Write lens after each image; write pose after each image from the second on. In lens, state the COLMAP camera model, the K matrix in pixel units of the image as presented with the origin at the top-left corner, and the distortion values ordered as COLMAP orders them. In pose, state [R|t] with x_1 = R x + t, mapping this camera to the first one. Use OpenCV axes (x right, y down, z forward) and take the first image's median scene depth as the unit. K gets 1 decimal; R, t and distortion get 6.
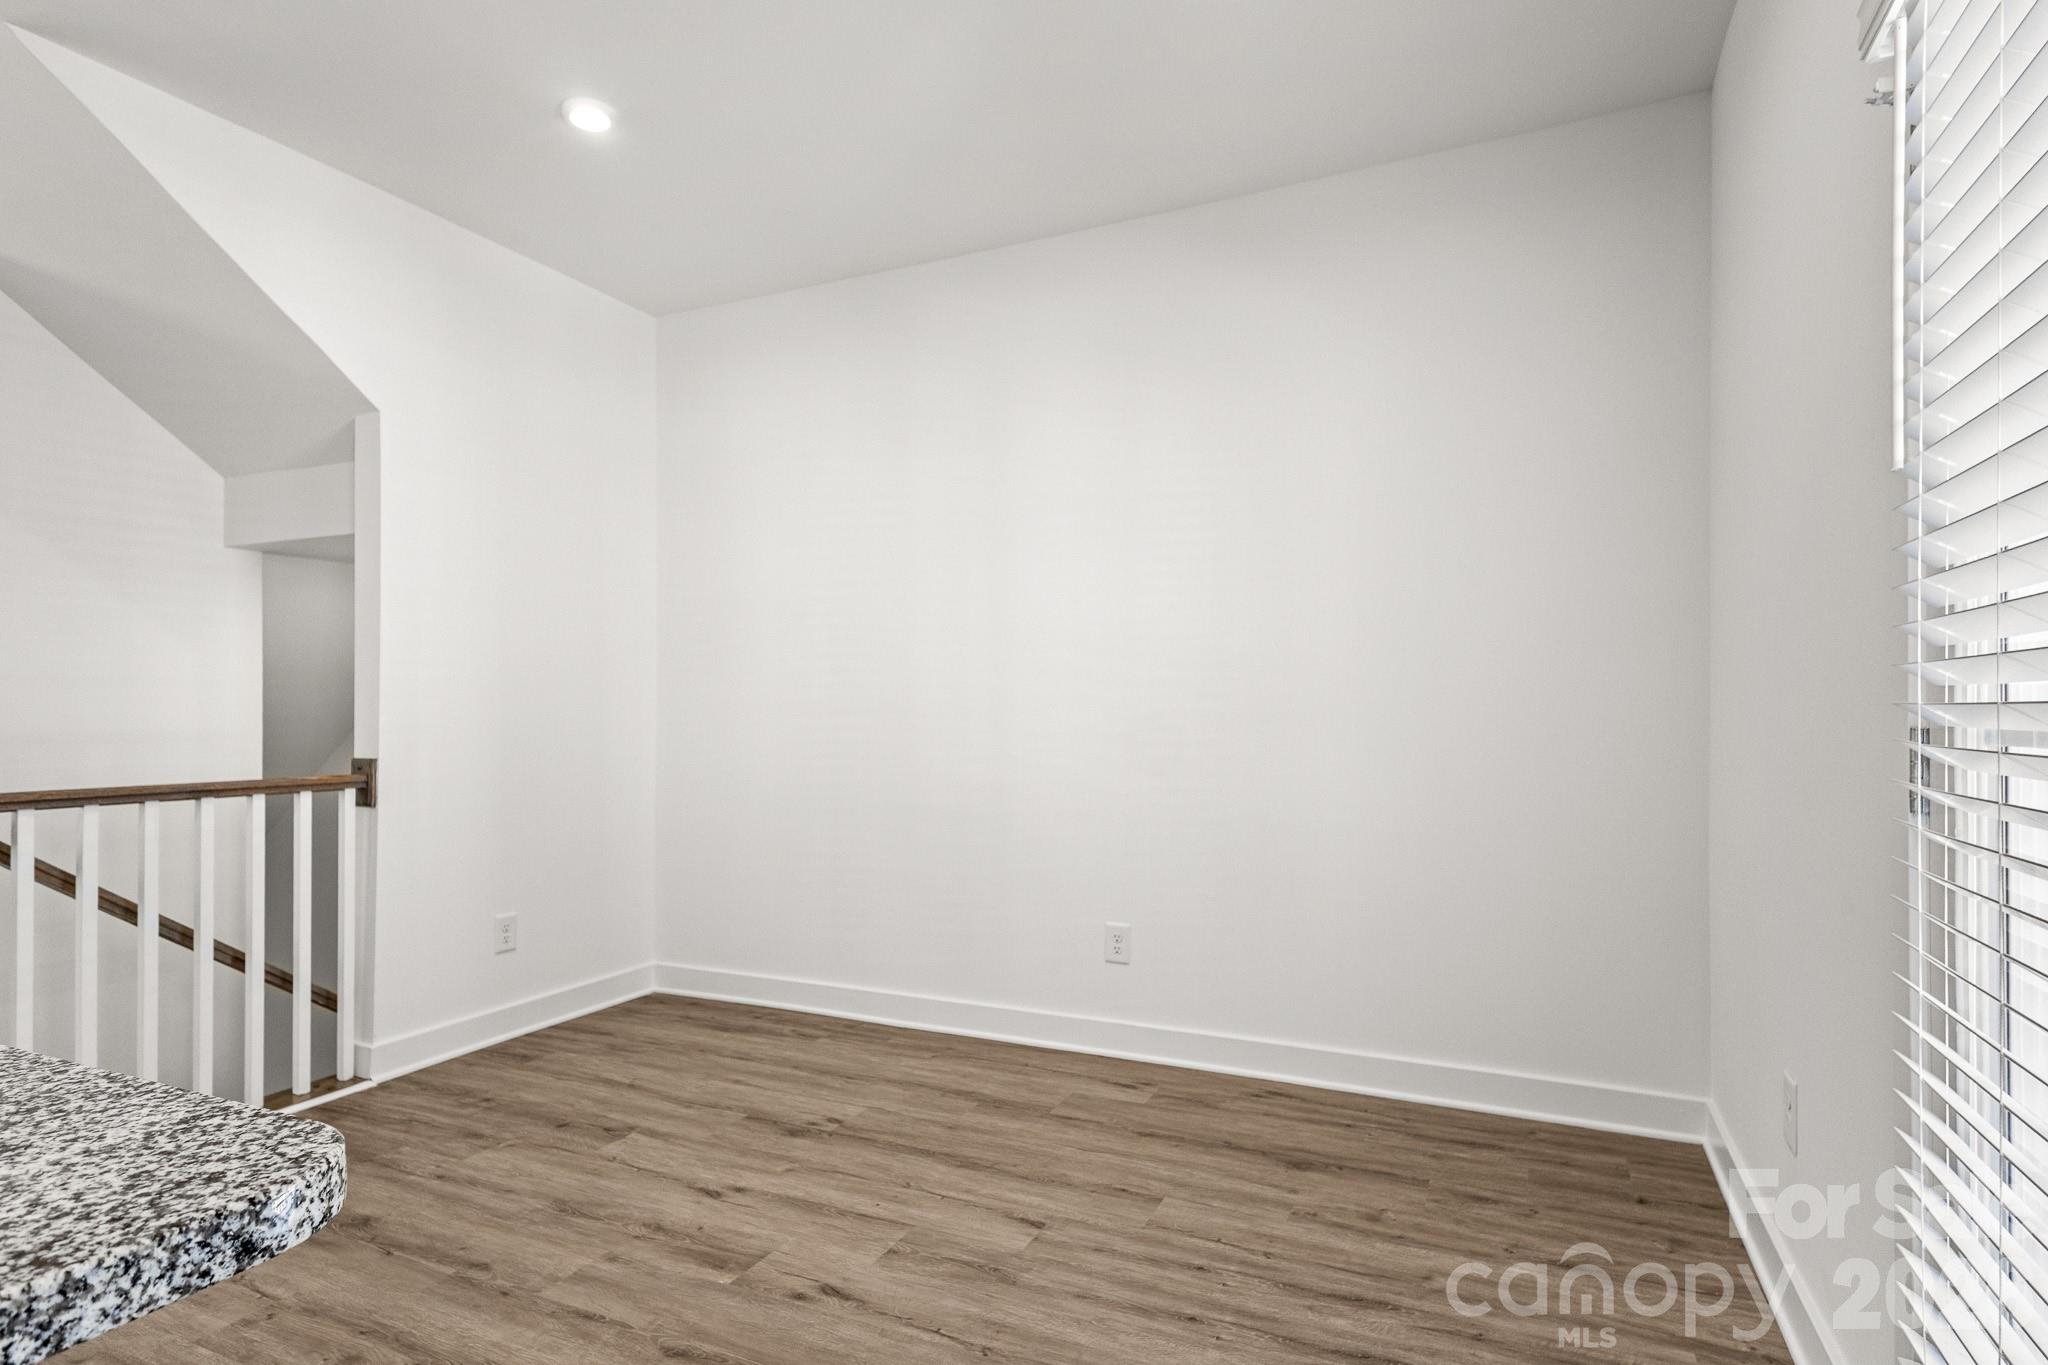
lens RADIAL K [[1015.8, 0, 1022.8], [0, 1015.8, 704.4], [0, 0, 1]] dist [0.001955, -0.000479]
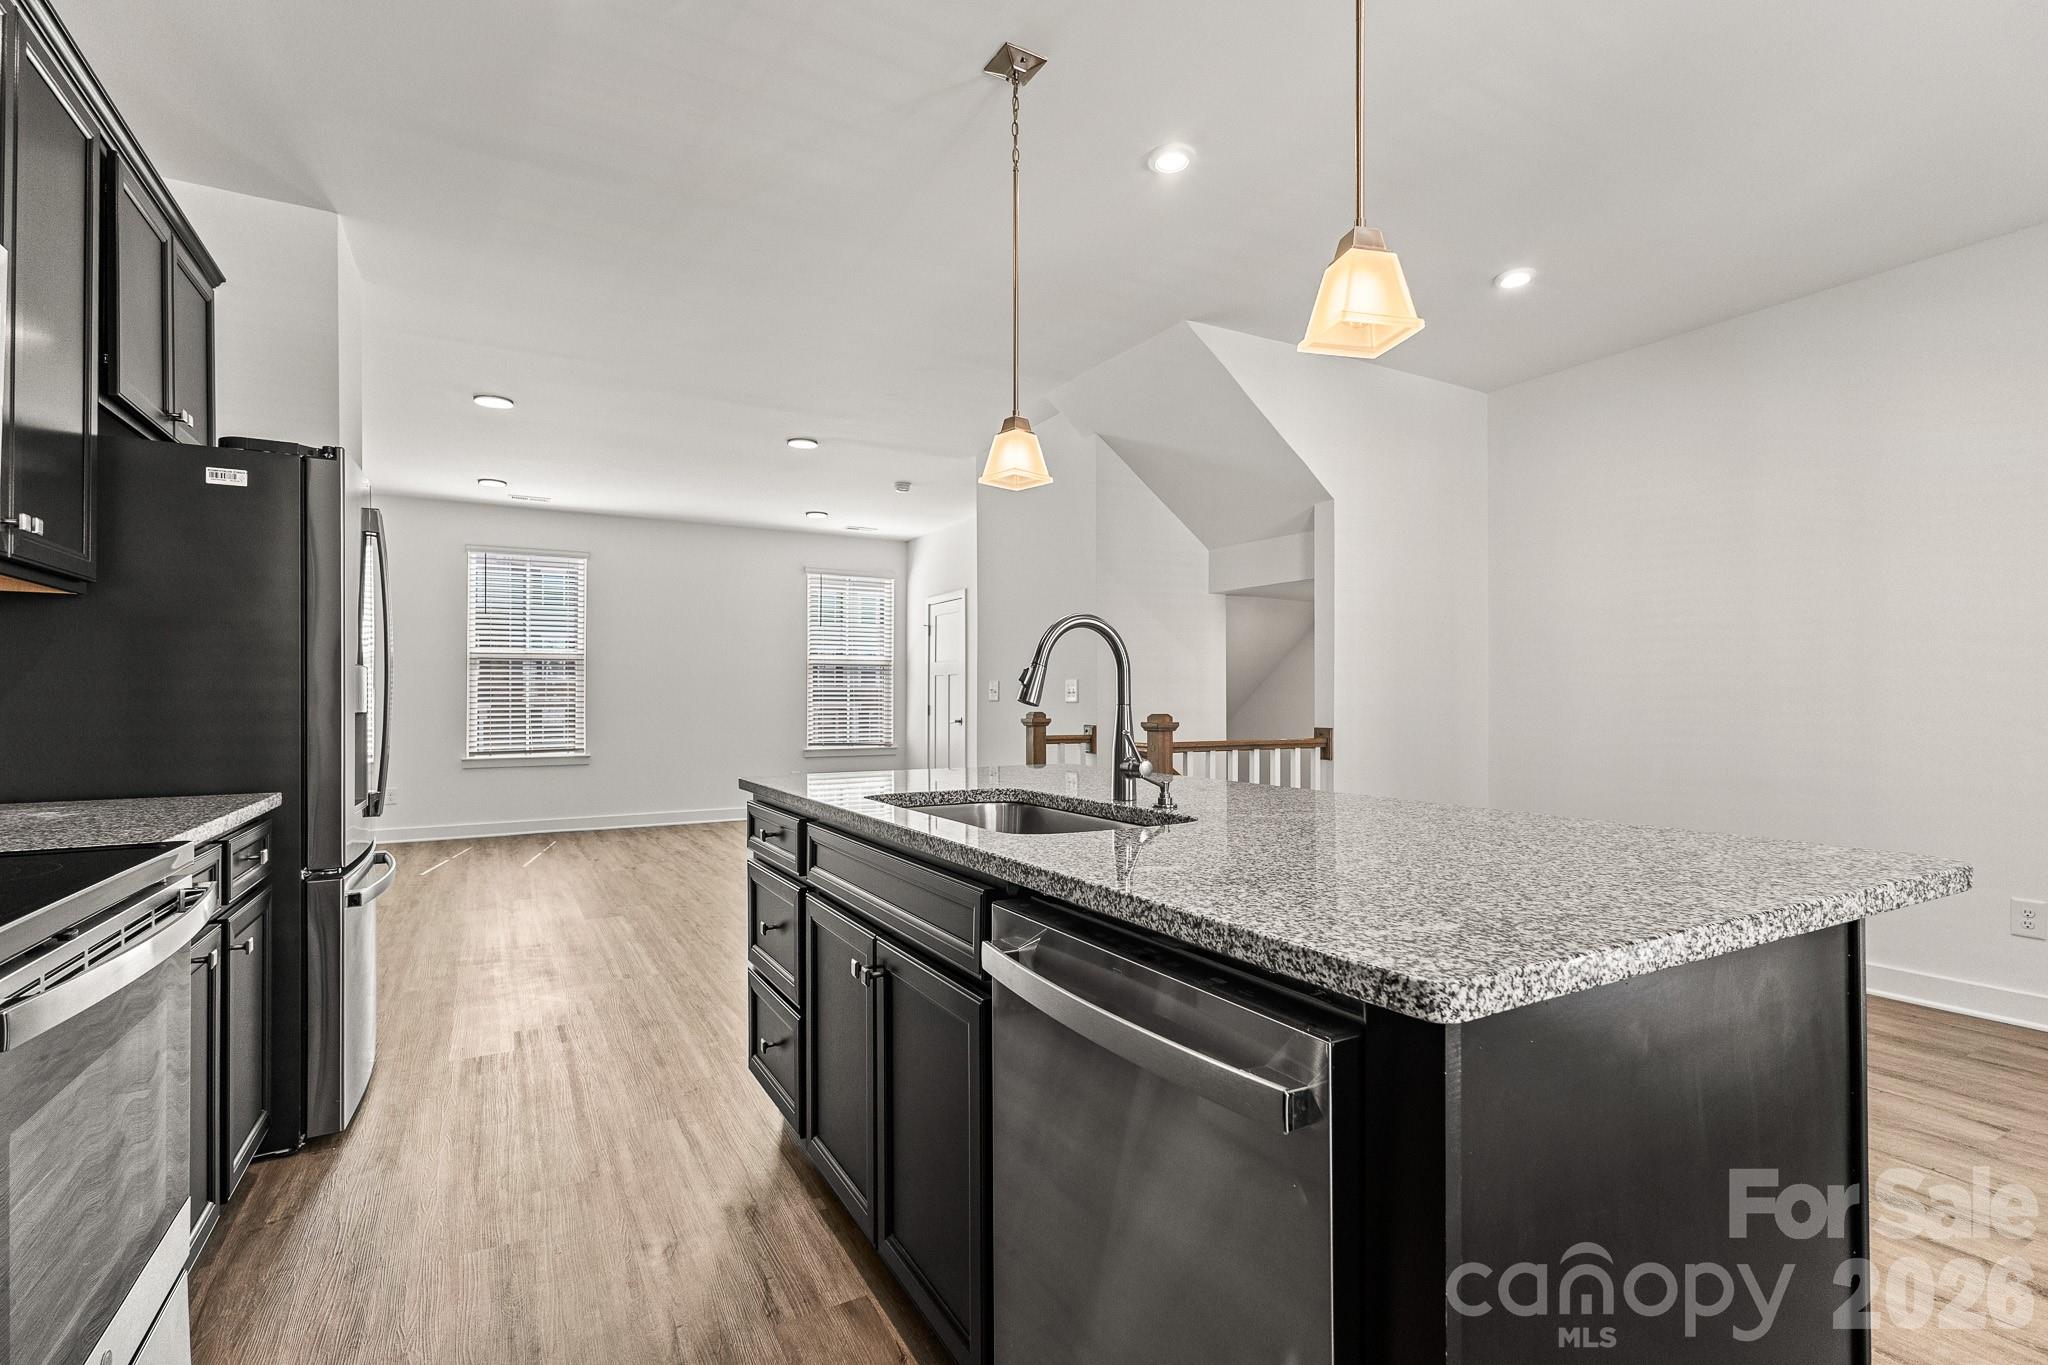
lens RADIAL K [[955.5, 0, 995.4], [0, 955.5, 688.0], [0, 0, 1]] dist [0.006795, 0.000607]
pose [[0.824715, -0.006267, -0.565513, -0.244105], [0.004218, 0.999979, -0.004931, -0.001626], [0.565532, 0.001682, 0.824724, -0.462782]]
